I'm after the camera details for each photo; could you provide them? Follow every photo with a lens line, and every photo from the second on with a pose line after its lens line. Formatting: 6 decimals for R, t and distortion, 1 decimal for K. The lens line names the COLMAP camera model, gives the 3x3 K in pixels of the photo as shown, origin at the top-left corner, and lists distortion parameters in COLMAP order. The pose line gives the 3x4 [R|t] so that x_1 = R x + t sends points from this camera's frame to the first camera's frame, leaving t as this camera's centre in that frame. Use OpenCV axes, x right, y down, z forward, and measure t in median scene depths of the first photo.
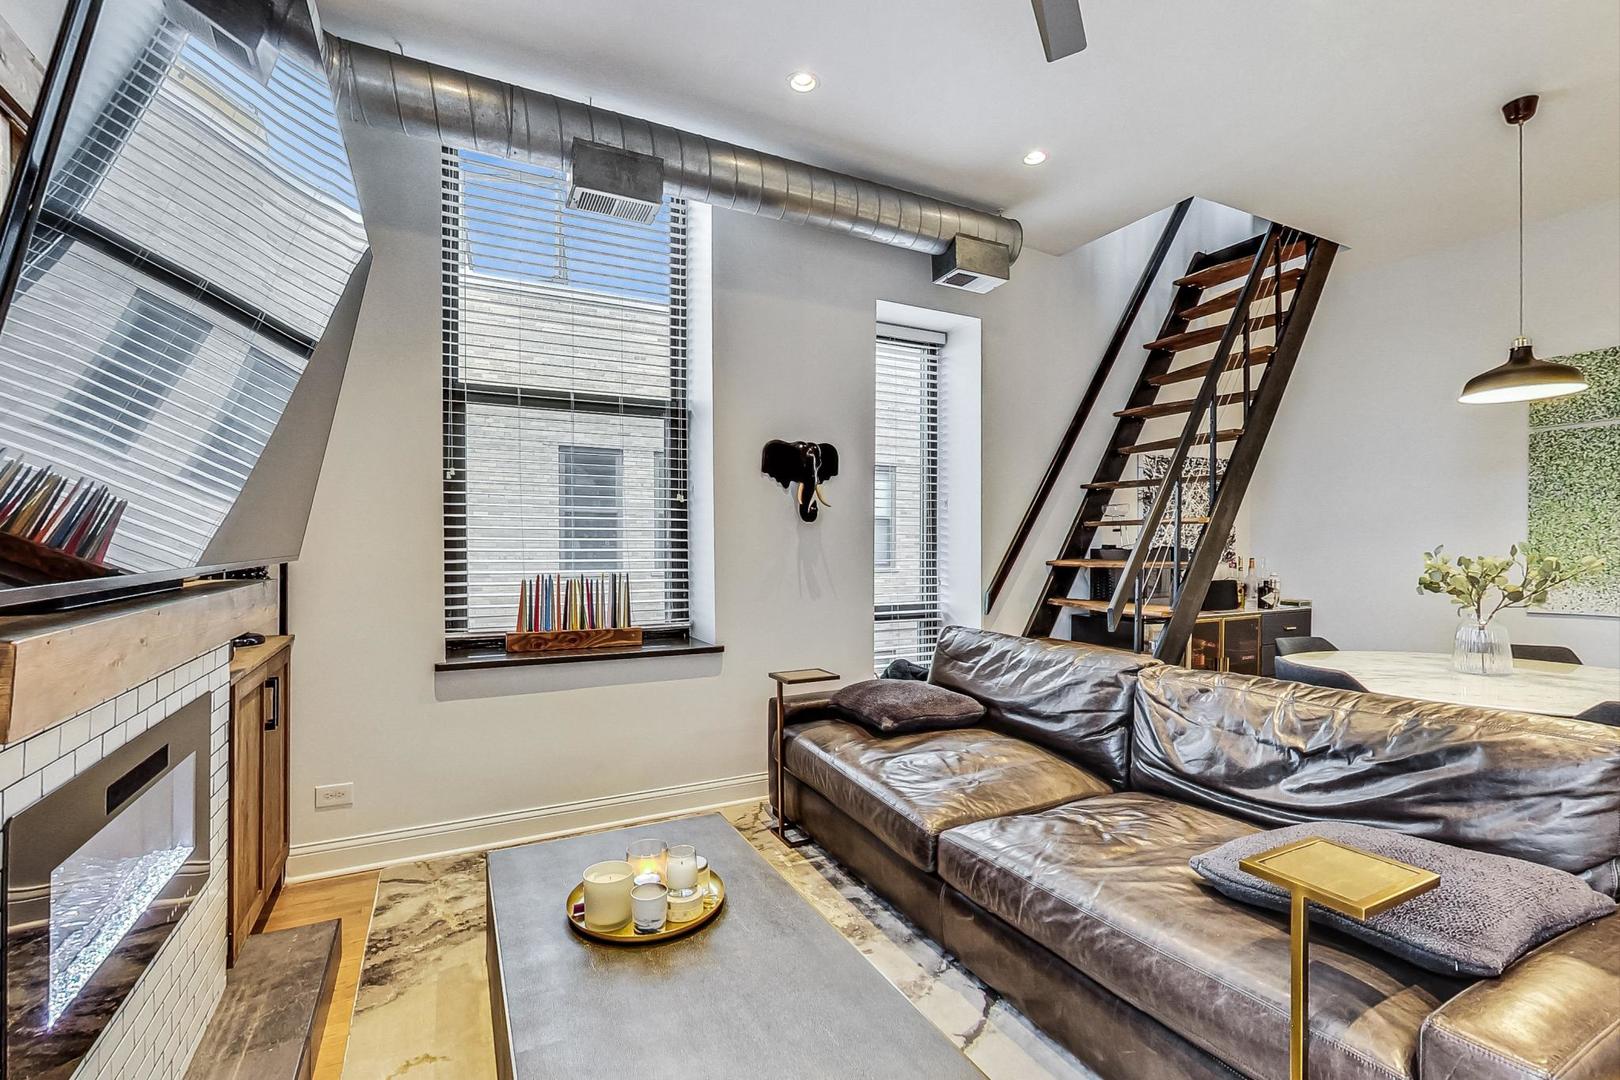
lens RADIAL K [[718.6, 0, 810.3], [0, 718.6, 547.2], [0, 0, 1]] dist [0.000581, 0.000043]
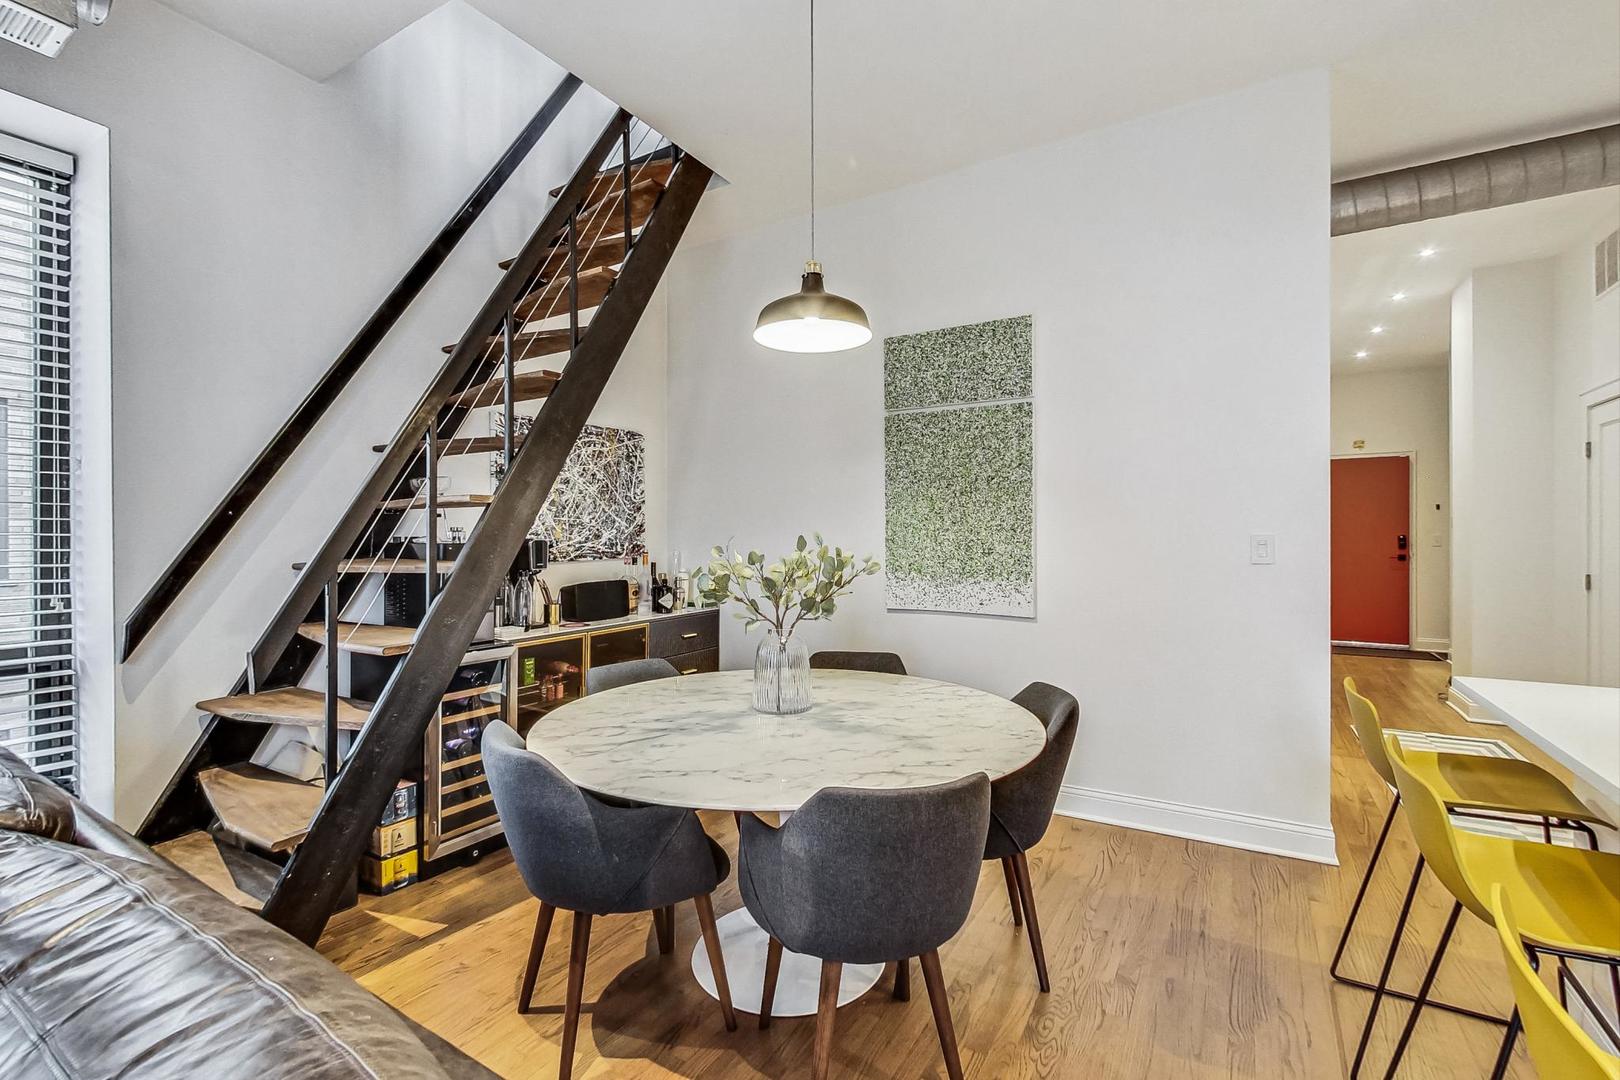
lens RADIAL K [[718.6, 0, 810.3], [0, 718.6, 536.6], [0, 0, 1]] dist [0.000581, 0.000043]
pose [[0.847894, -0.003662, 0.530153, 0.369733], [0.003859, 0.999992, 0.000737, -0.002629], [-0.530152, 0.001421, 0.847901, 0.228435]]
